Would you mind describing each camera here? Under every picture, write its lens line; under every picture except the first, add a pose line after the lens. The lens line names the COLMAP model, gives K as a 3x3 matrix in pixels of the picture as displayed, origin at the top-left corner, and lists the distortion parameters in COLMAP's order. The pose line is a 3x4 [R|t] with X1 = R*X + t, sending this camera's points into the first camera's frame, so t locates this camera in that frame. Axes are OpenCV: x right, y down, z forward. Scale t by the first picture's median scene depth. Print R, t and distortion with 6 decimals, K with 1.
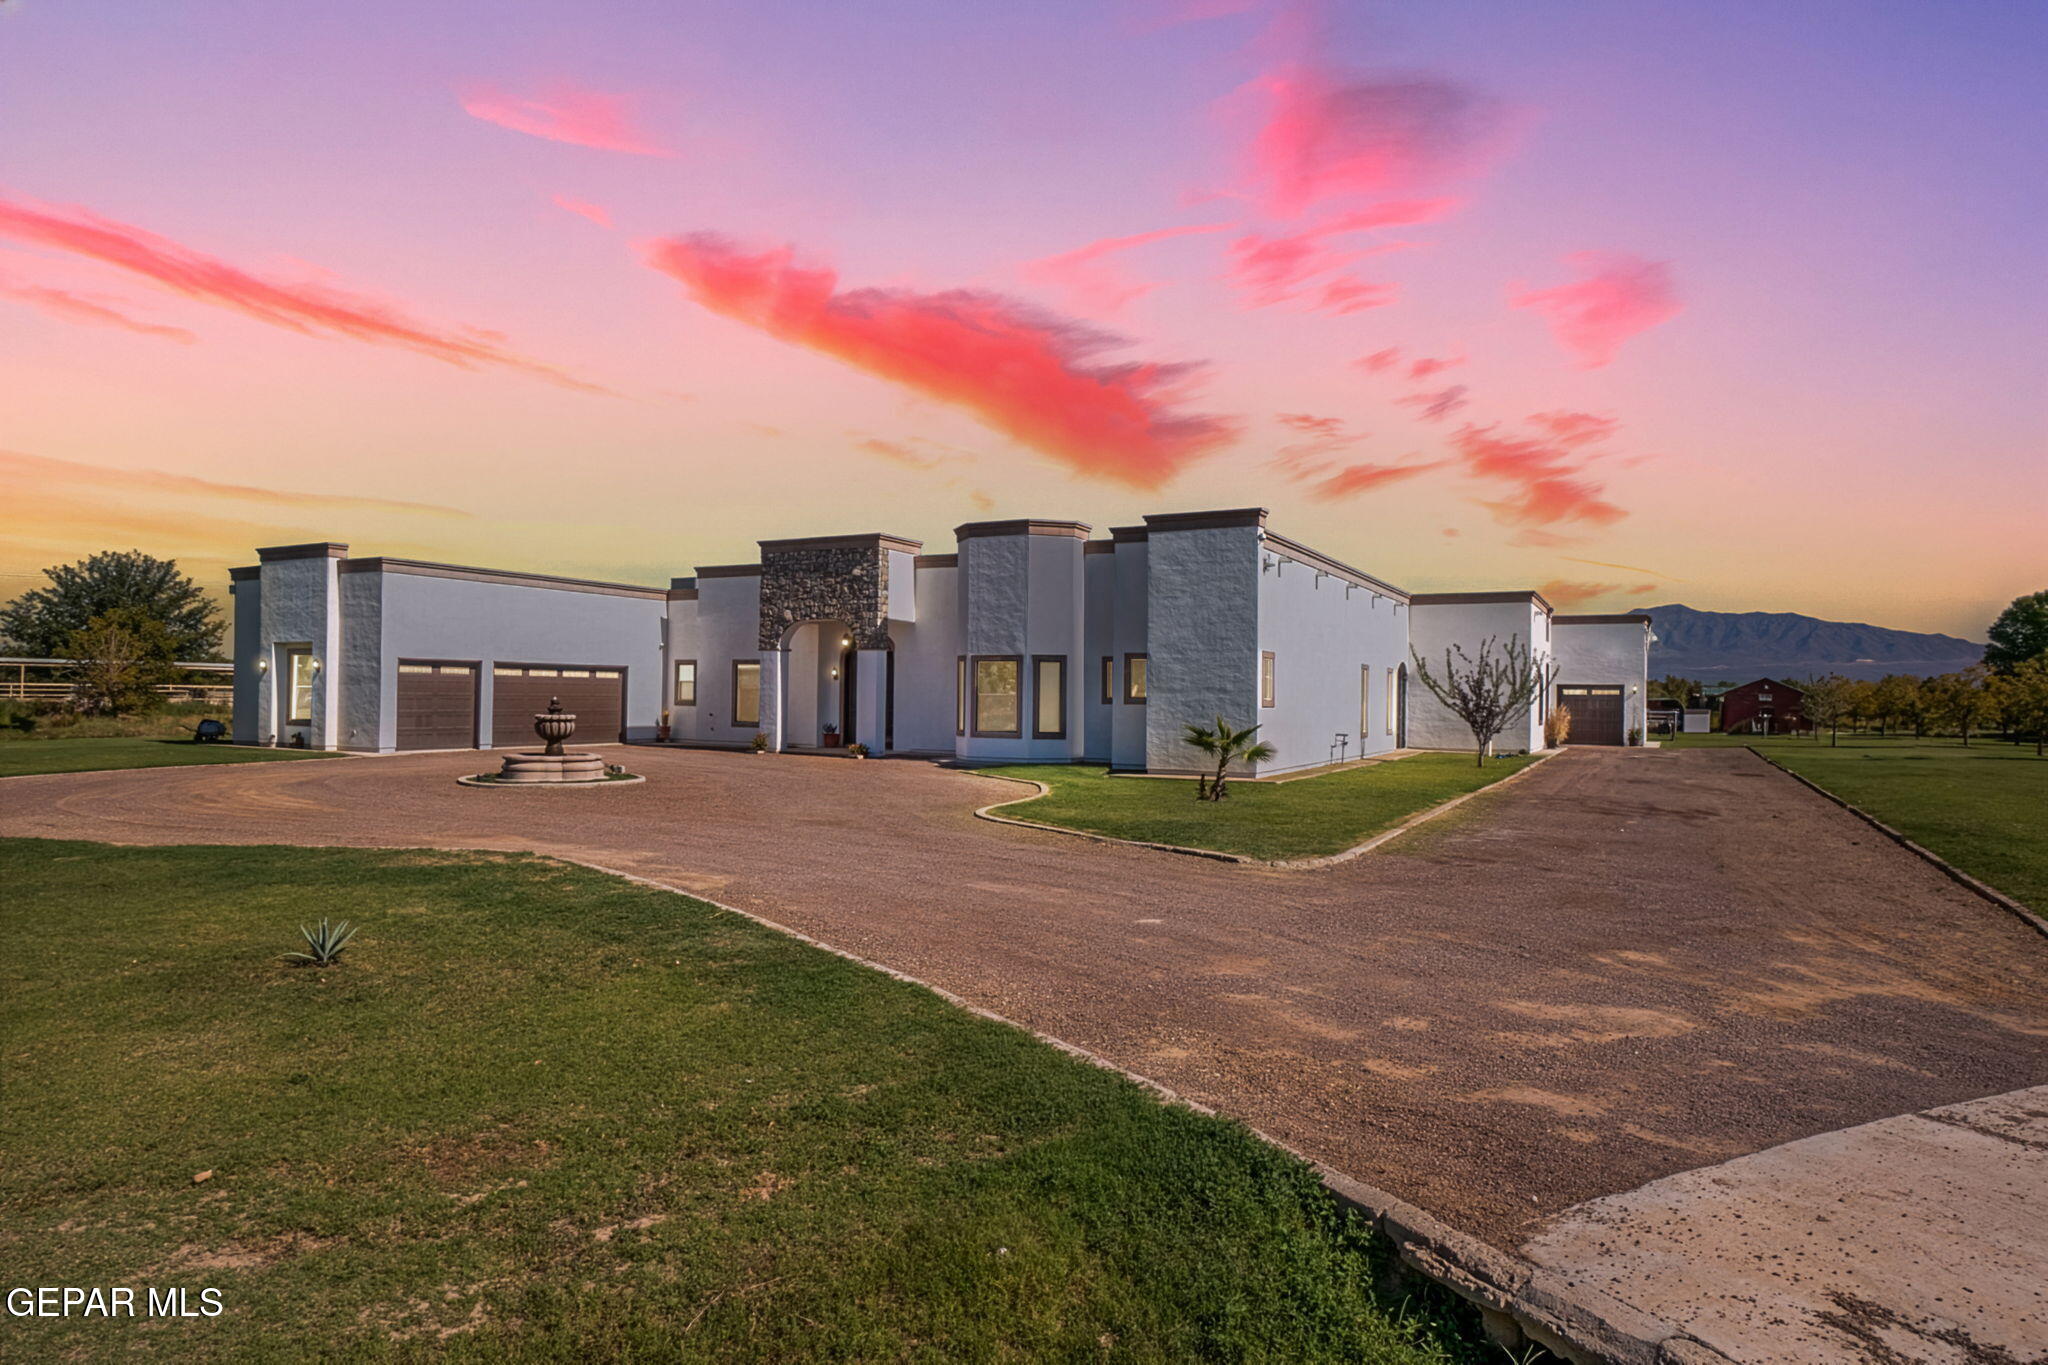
lens RADIAL K [[1060.8, 0, 1021.0], [0, 1060.8, 655.2], [0, 0, 1]] dist [-0.047296, 0.023975]
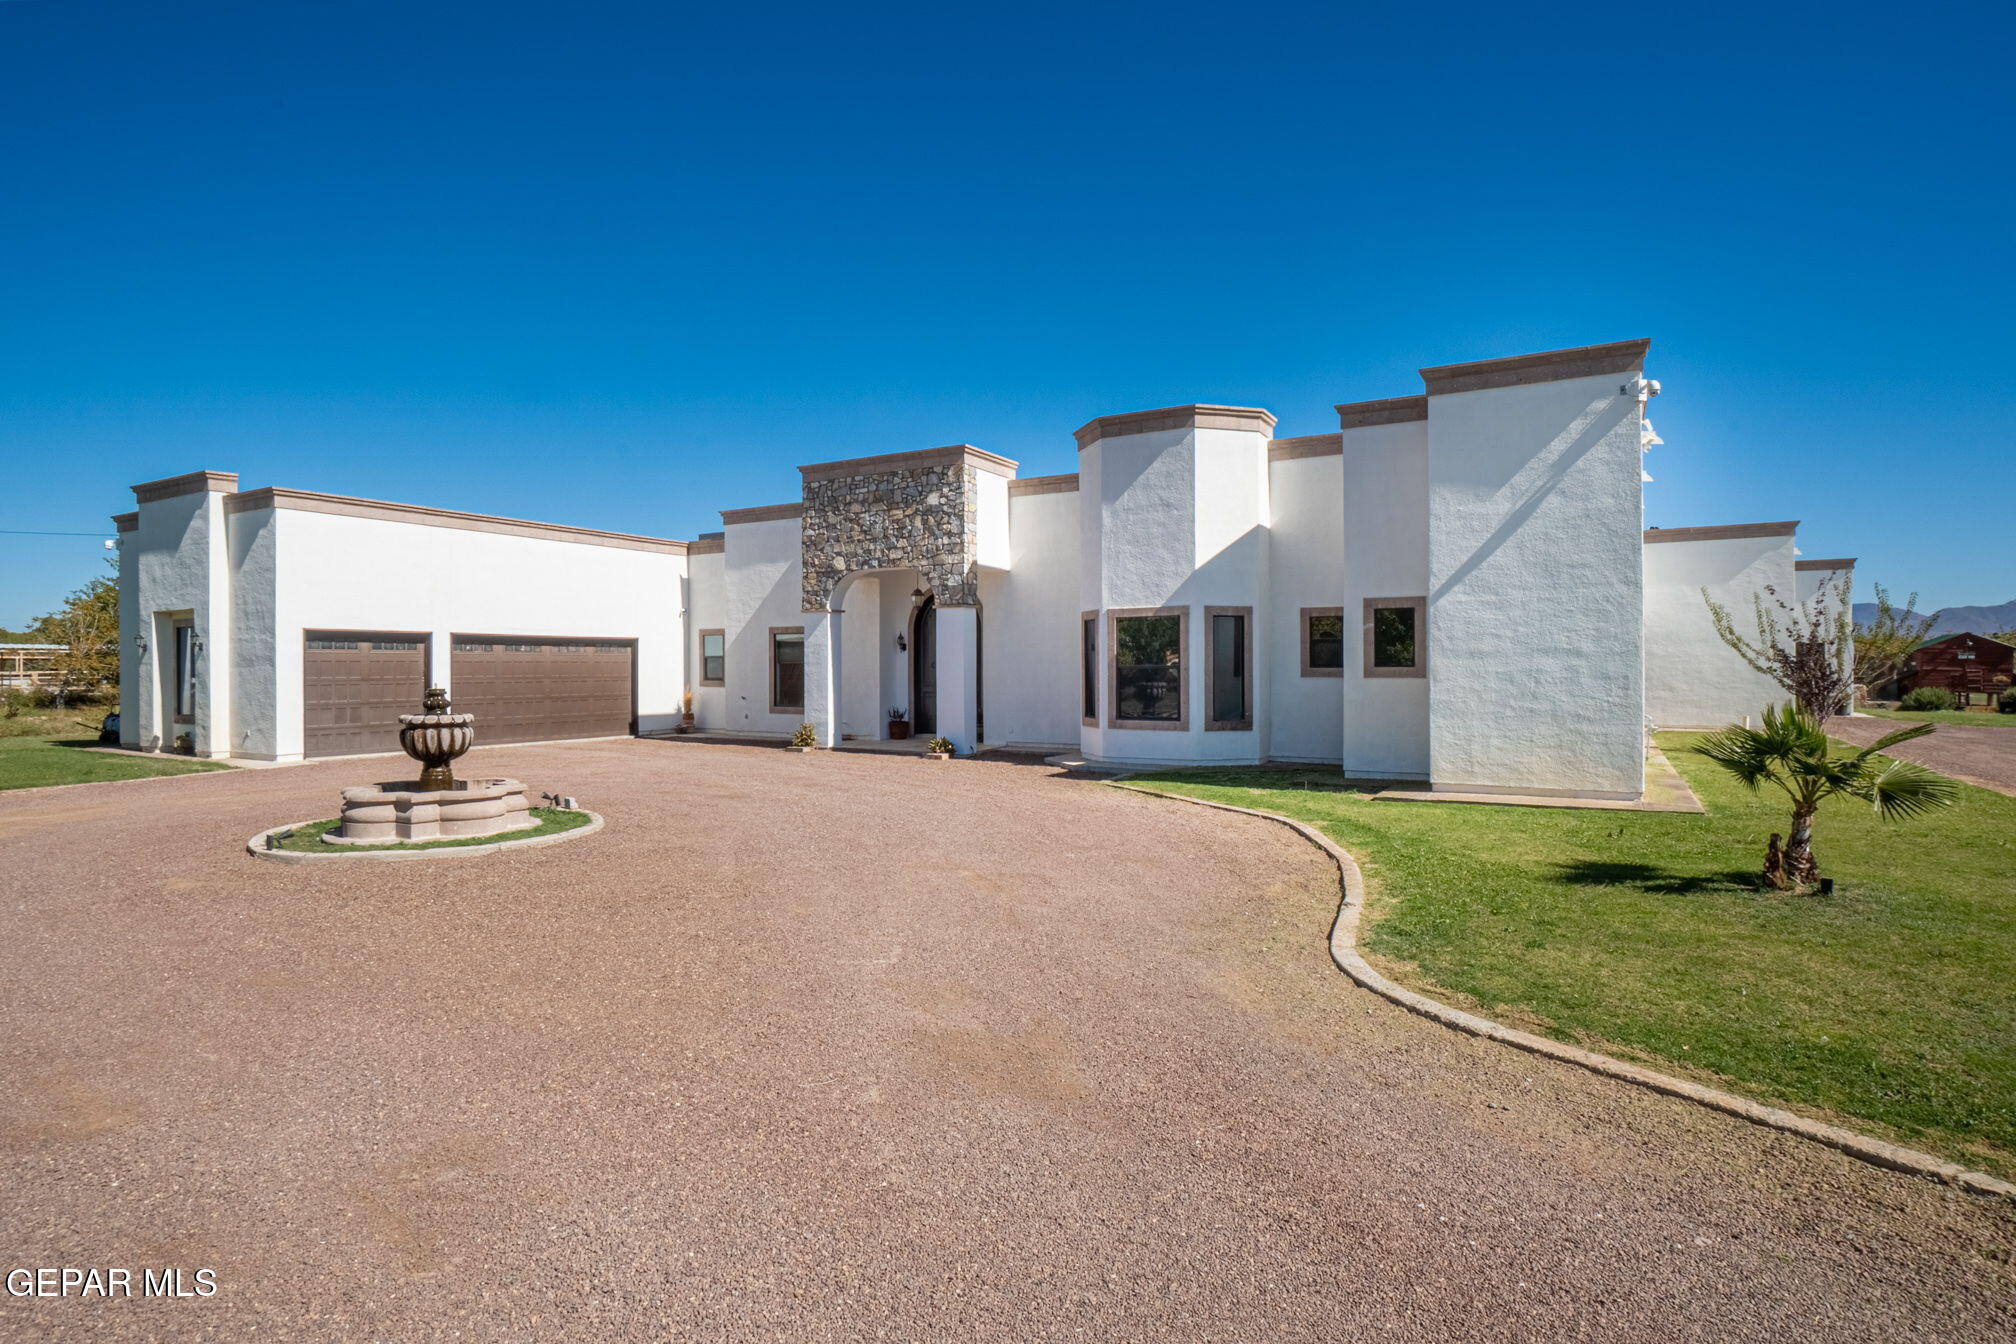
lens RADIAL K [[1044.2, 0, 1005.0], [0, 1044.2, 645.1], [0, 0, 1]] dist [-0.047296, 0.023975]
pose [[0.998422, -0.016537, -0.053663, -0.069541], [0.017396, 0.999727, 0.015589, 0.010194], [0.053391, -0.016497, 0.998437, 0.289394]]
